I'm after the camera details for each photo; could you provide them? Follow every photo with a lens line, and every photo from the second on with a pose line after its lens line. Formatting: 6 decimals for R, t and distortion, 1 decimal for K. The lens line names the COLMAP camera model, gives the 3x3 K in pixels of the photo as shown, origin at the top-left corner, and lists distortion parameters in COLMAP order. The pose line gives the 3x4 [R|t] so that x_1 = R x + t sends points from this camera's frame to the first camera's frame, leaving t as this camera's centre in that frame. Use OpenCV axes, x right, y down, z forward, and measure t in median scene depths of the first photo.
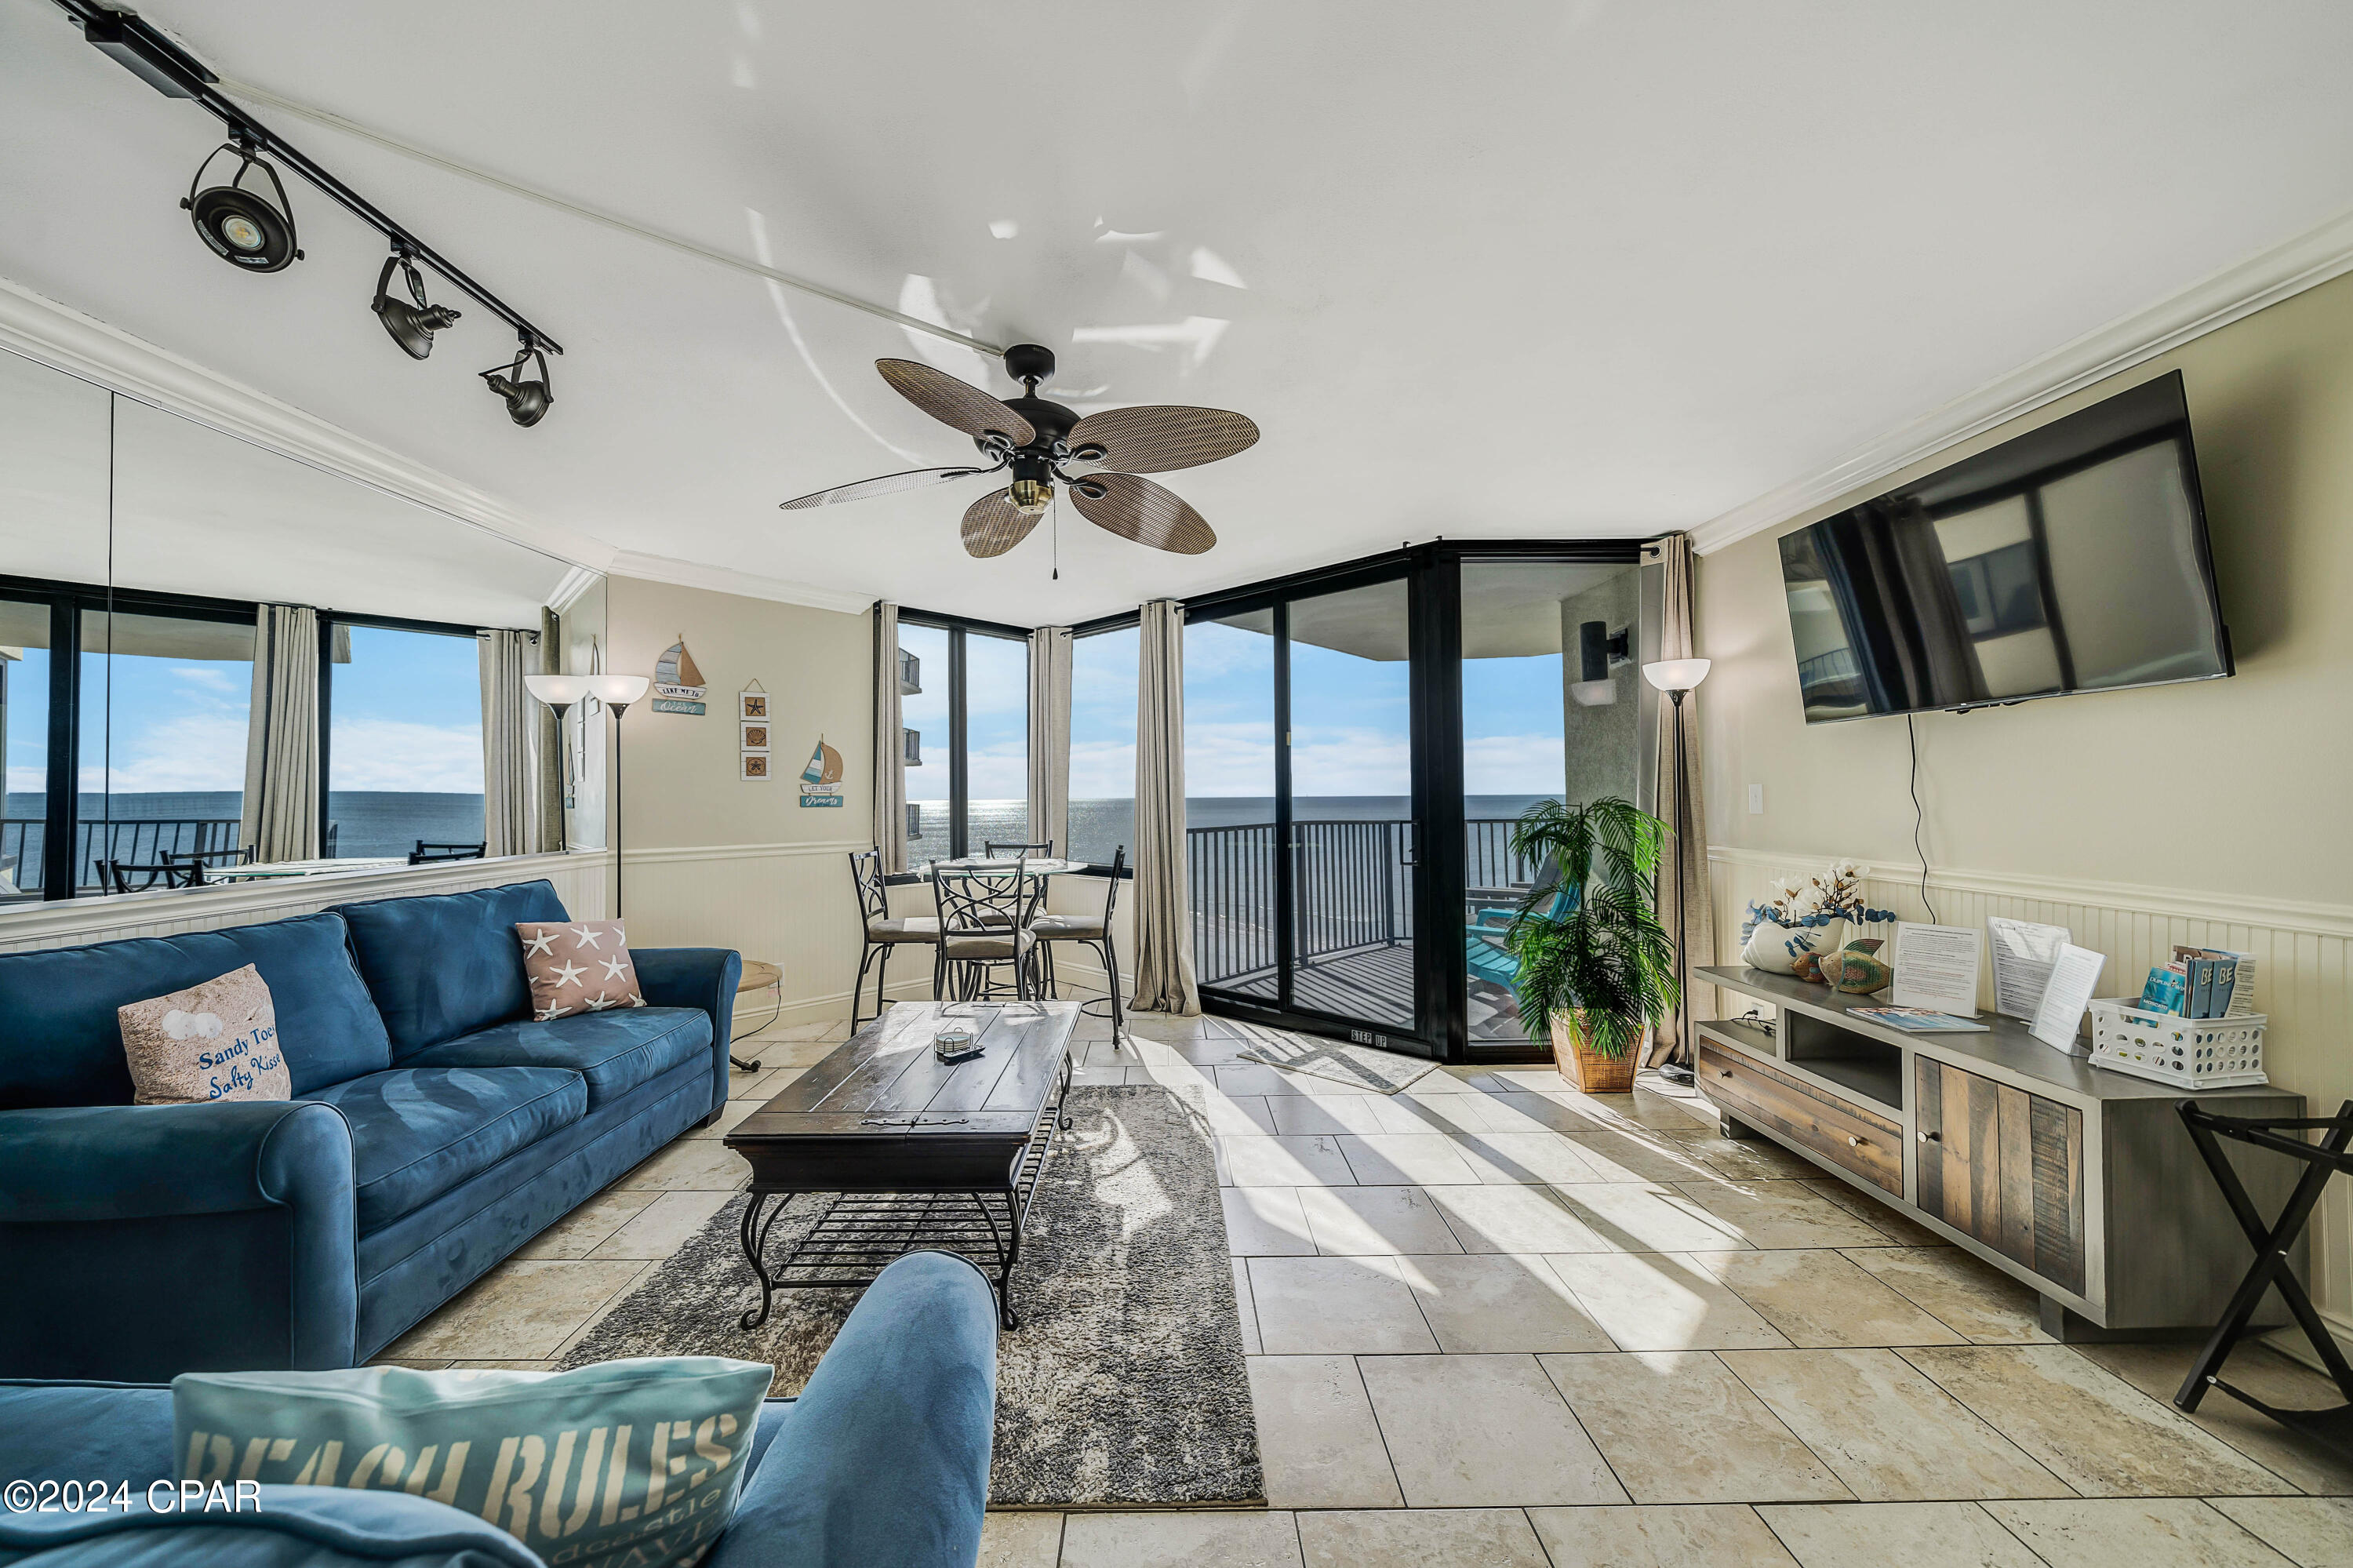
lens RADIAL K [[807.0, 0, 1176.5], [0, 807.0, 784.0], [0, 0, 1]] dist [0.000224, 0.000059]
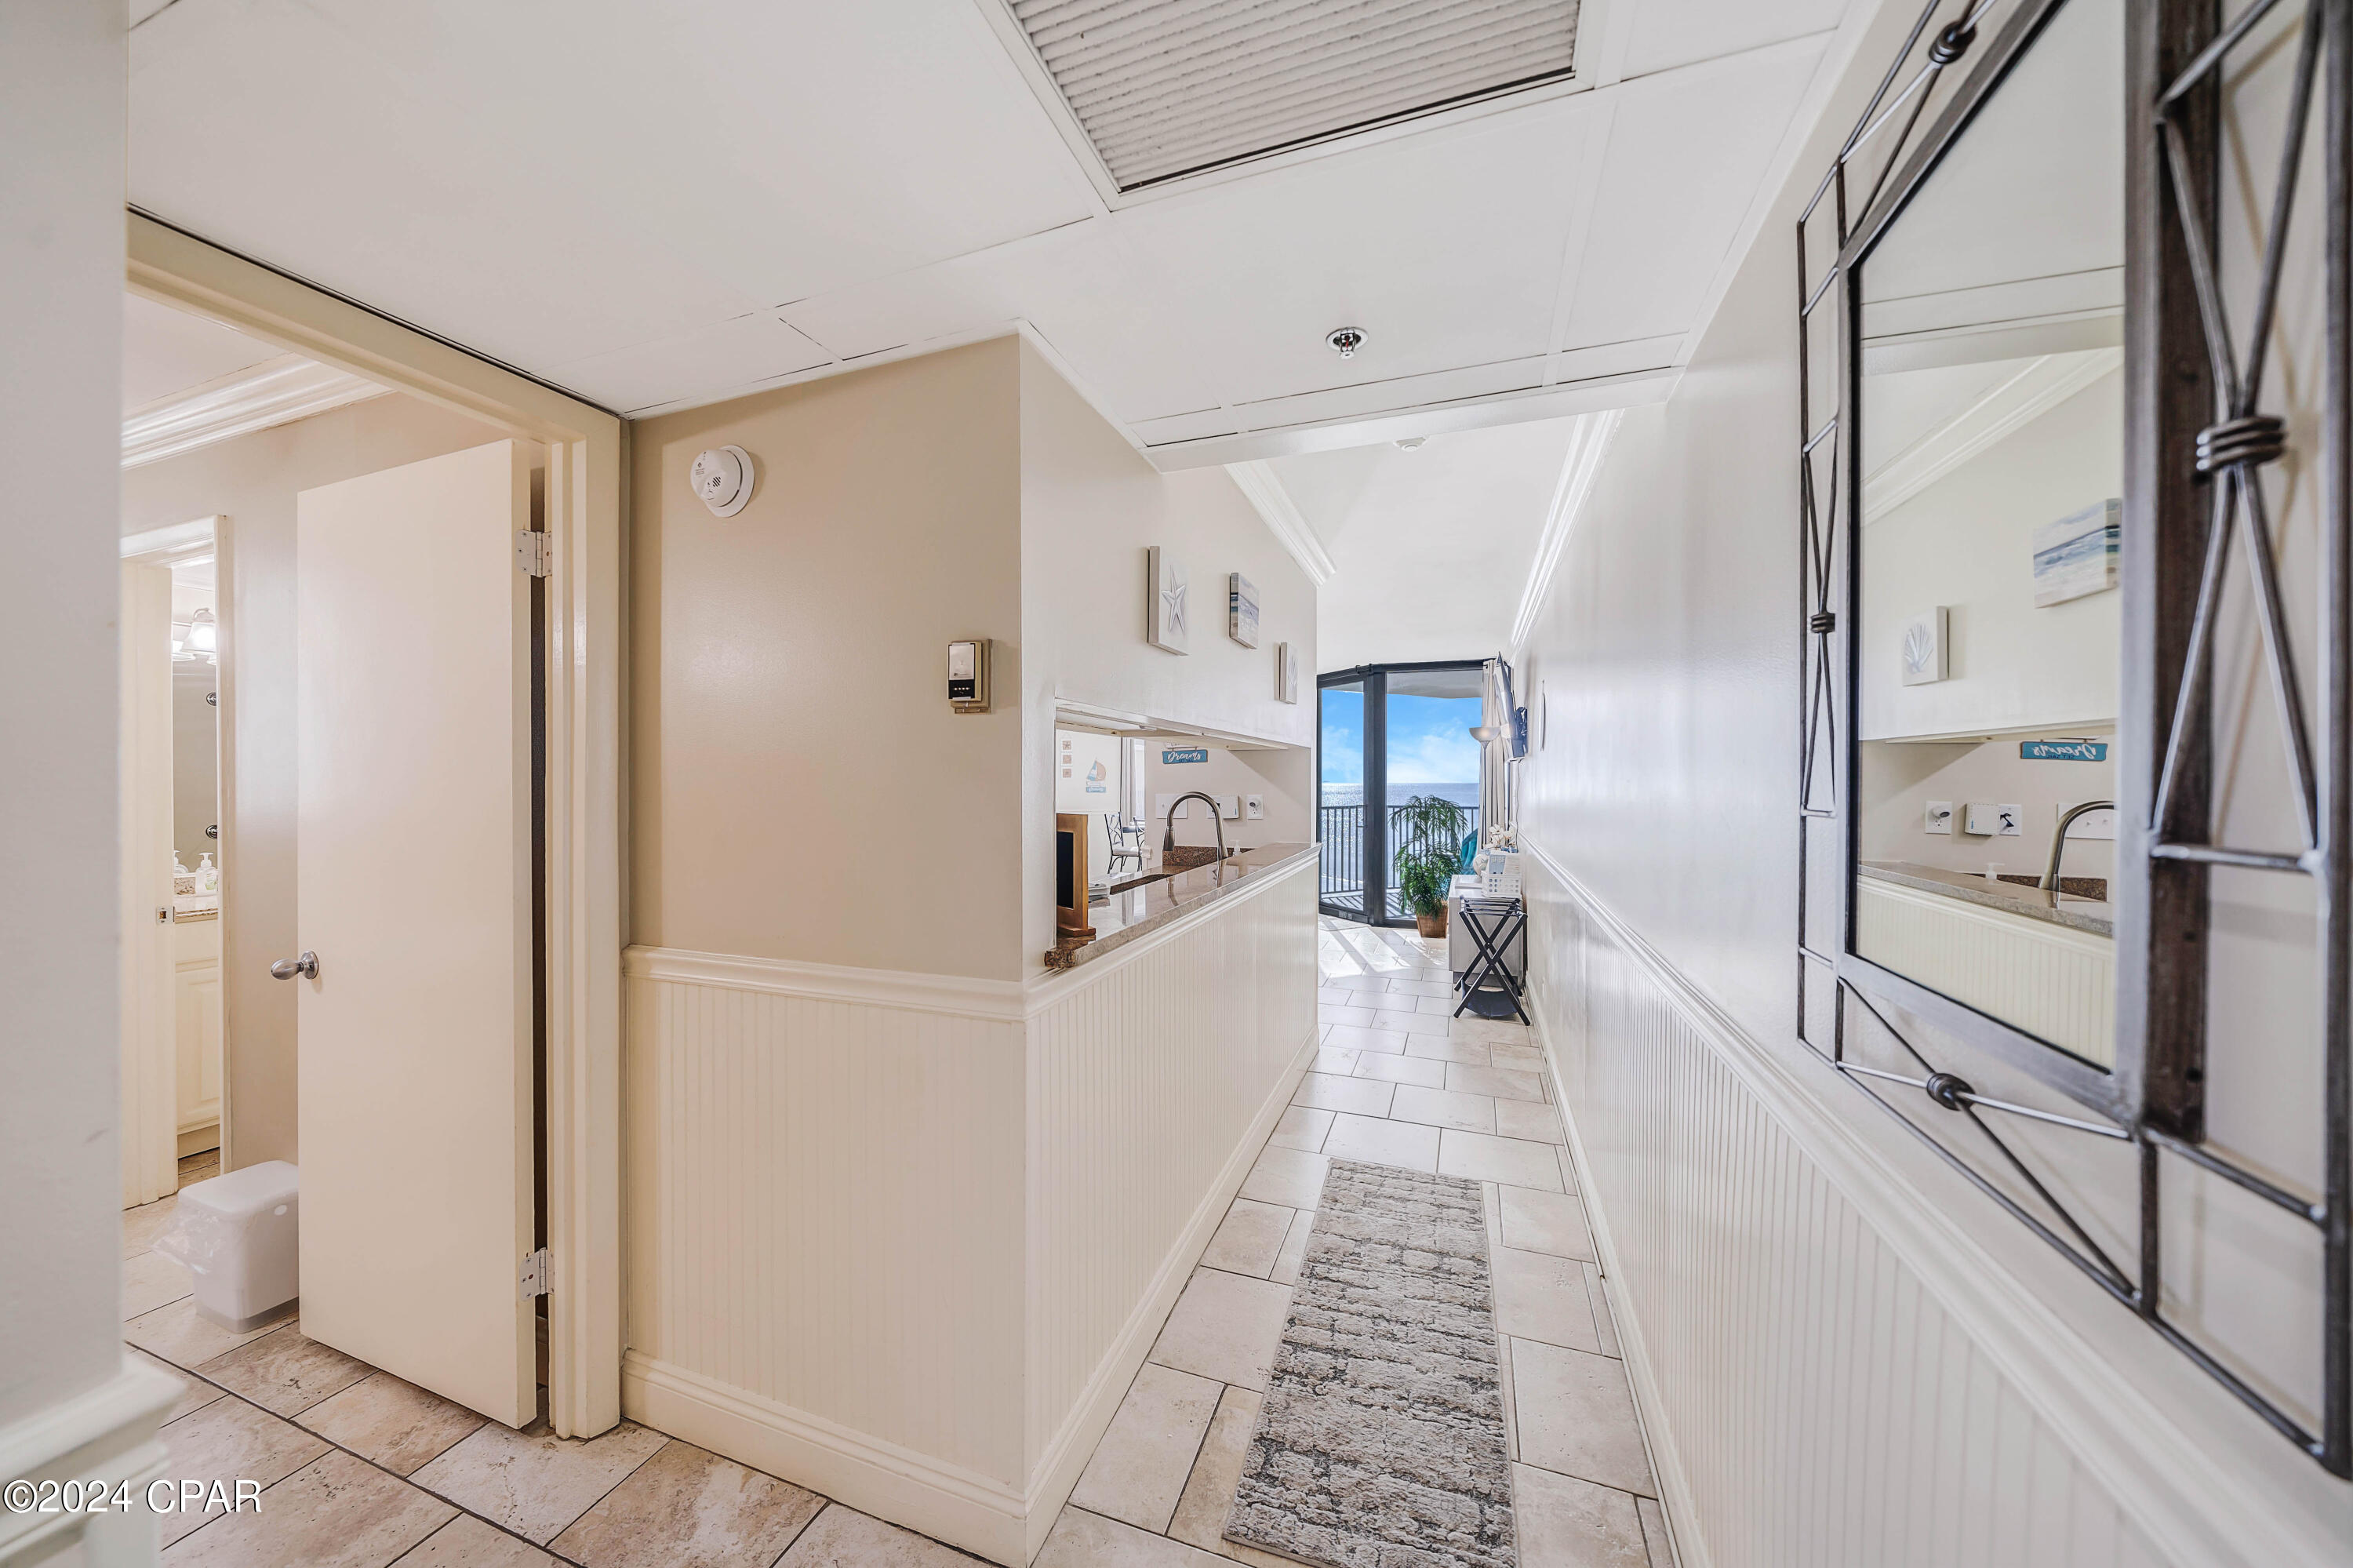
lens RADIAL K [[807.0, 0, 1176.5], [0, 807.0, 784.0], [0, 0, 1]] dist [0.000224, 0.000059]
pose [[0.936438, 0.011417, -0.350647, 0.402809], [-0.003129, 0.999702, 0.024194, -0.037516], [0.350819, -0.021559, 0.936195, -0.725032]]
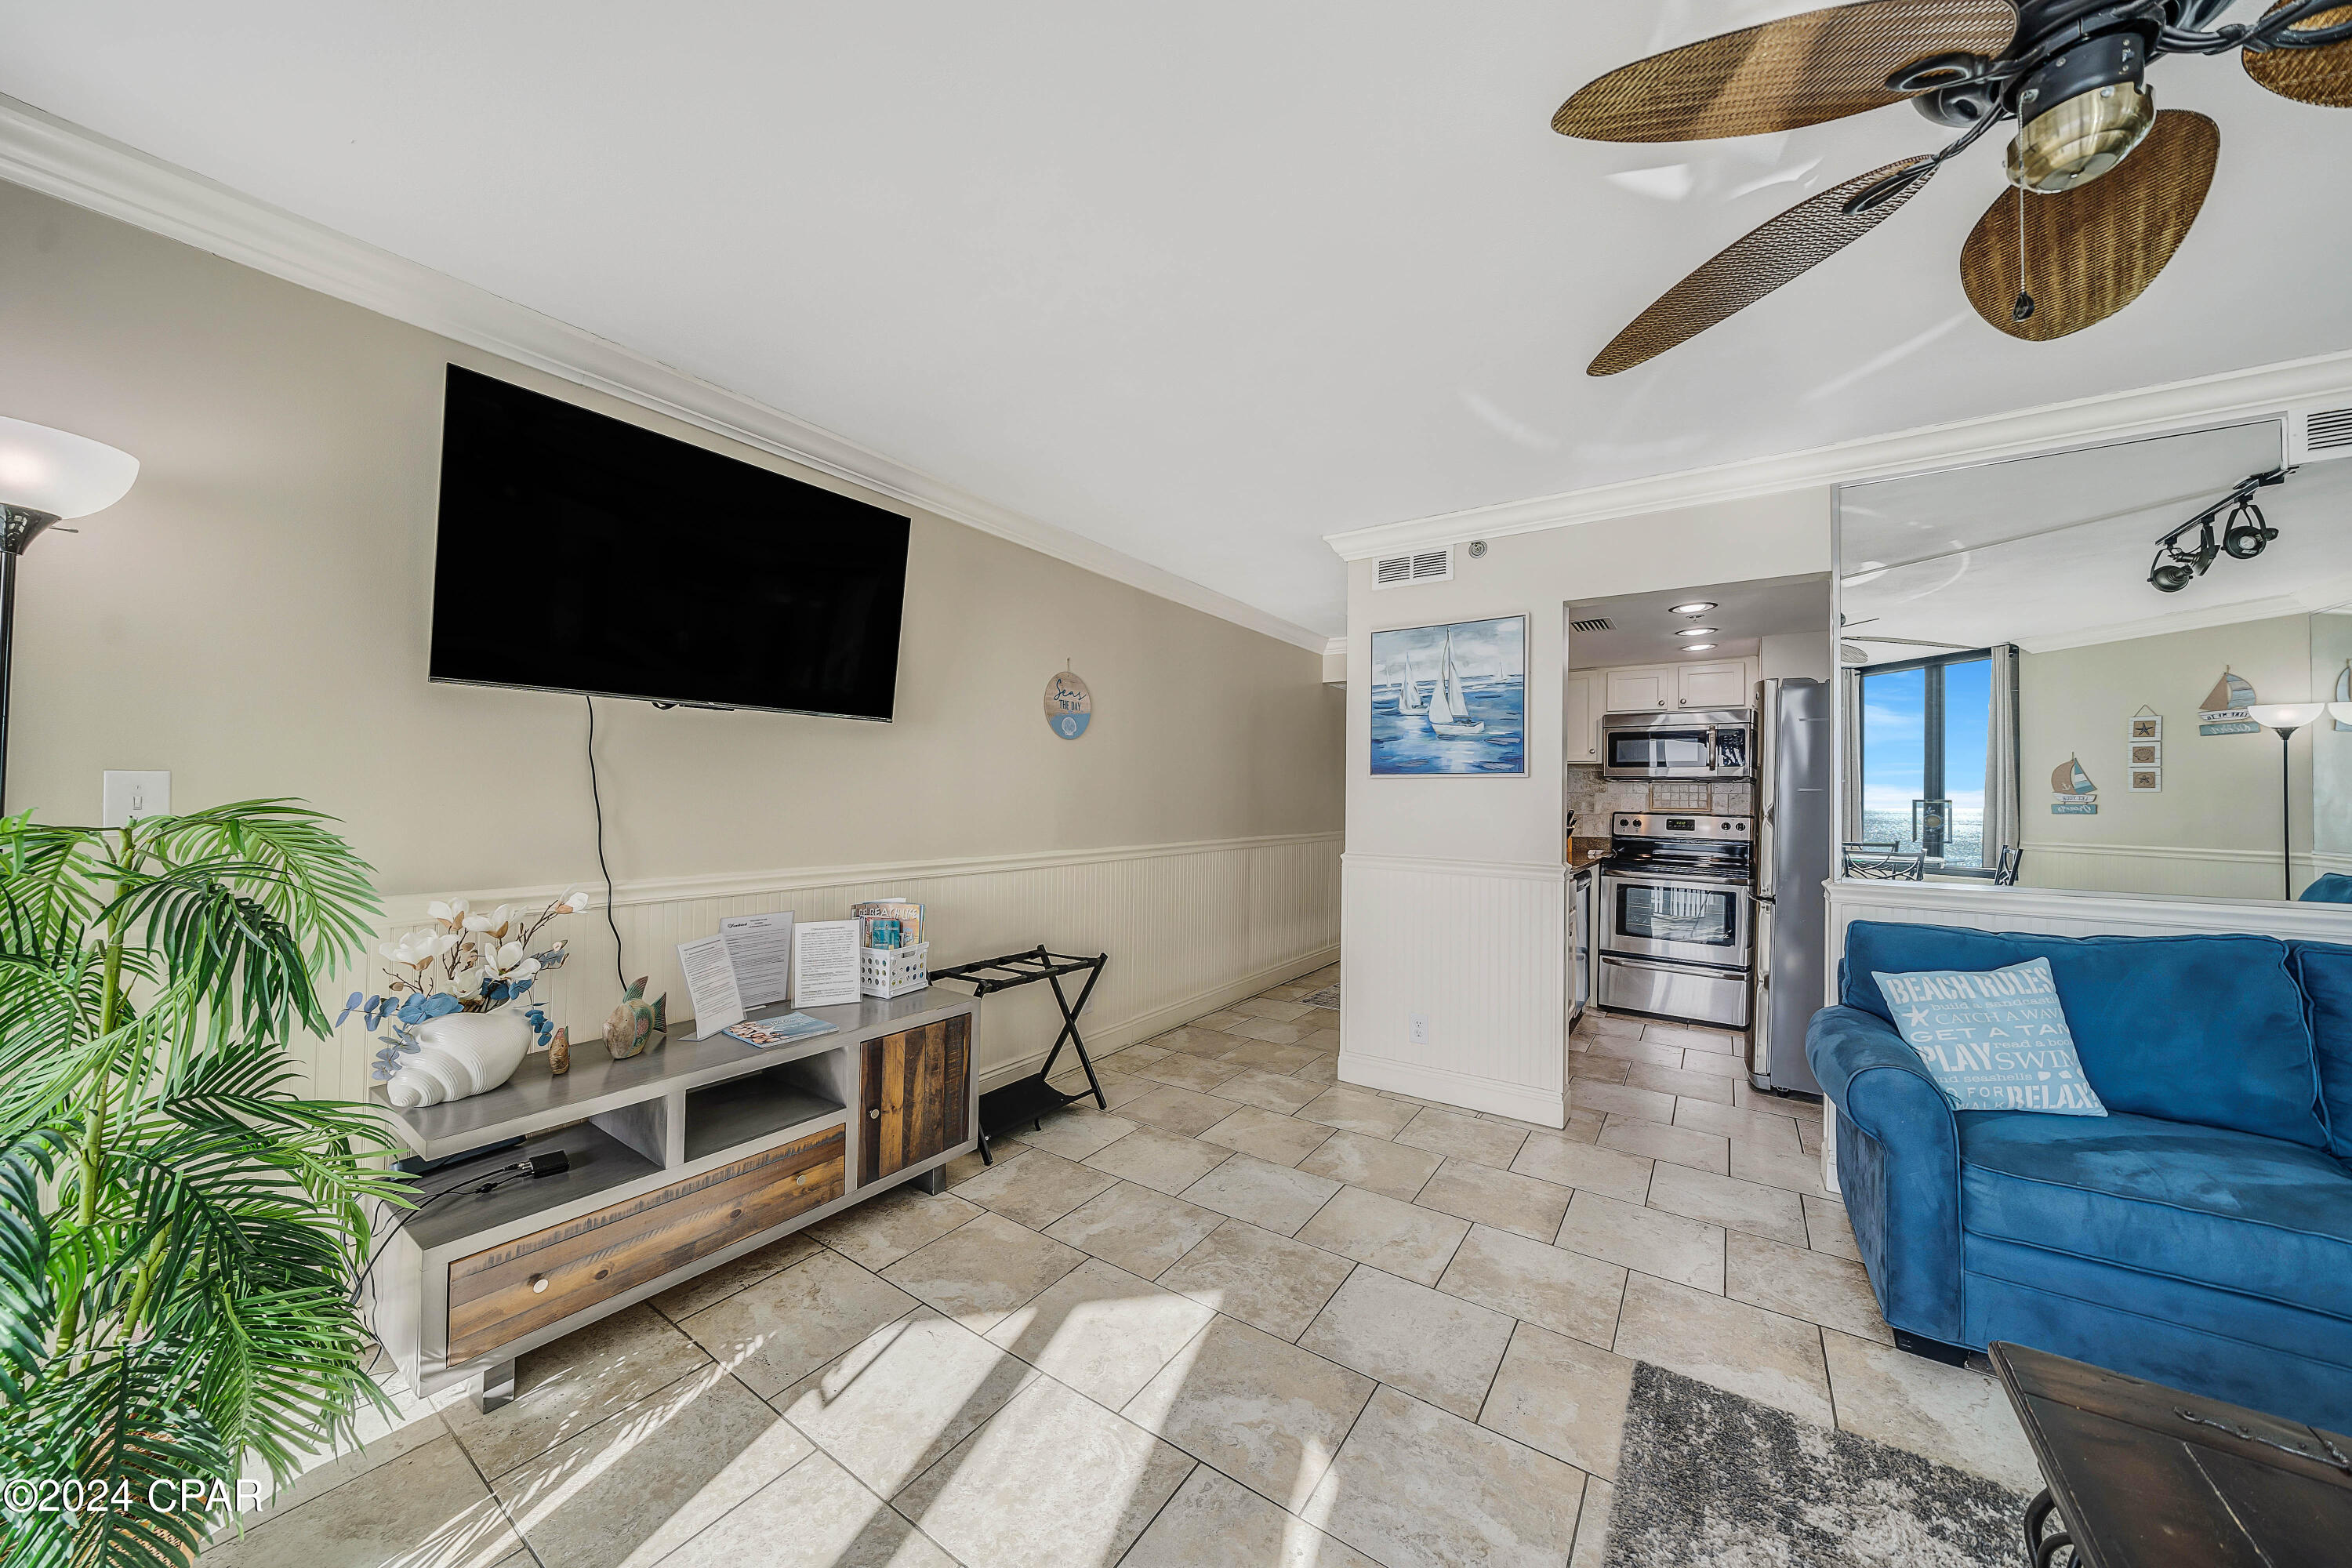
lens RADIAL K [[806.6, 0, 1176.0], [0, 806.6, 784.0], [0, 0, 1]] dist [0.000224, 0.000059]
pose [[-0.816746, 0.004618, 0.576978, -0.032892], [-0.016271, 0.999386, -0.031031, 0.037498], [-0.576767, -0.034732, -0.816170, 2.305420]]
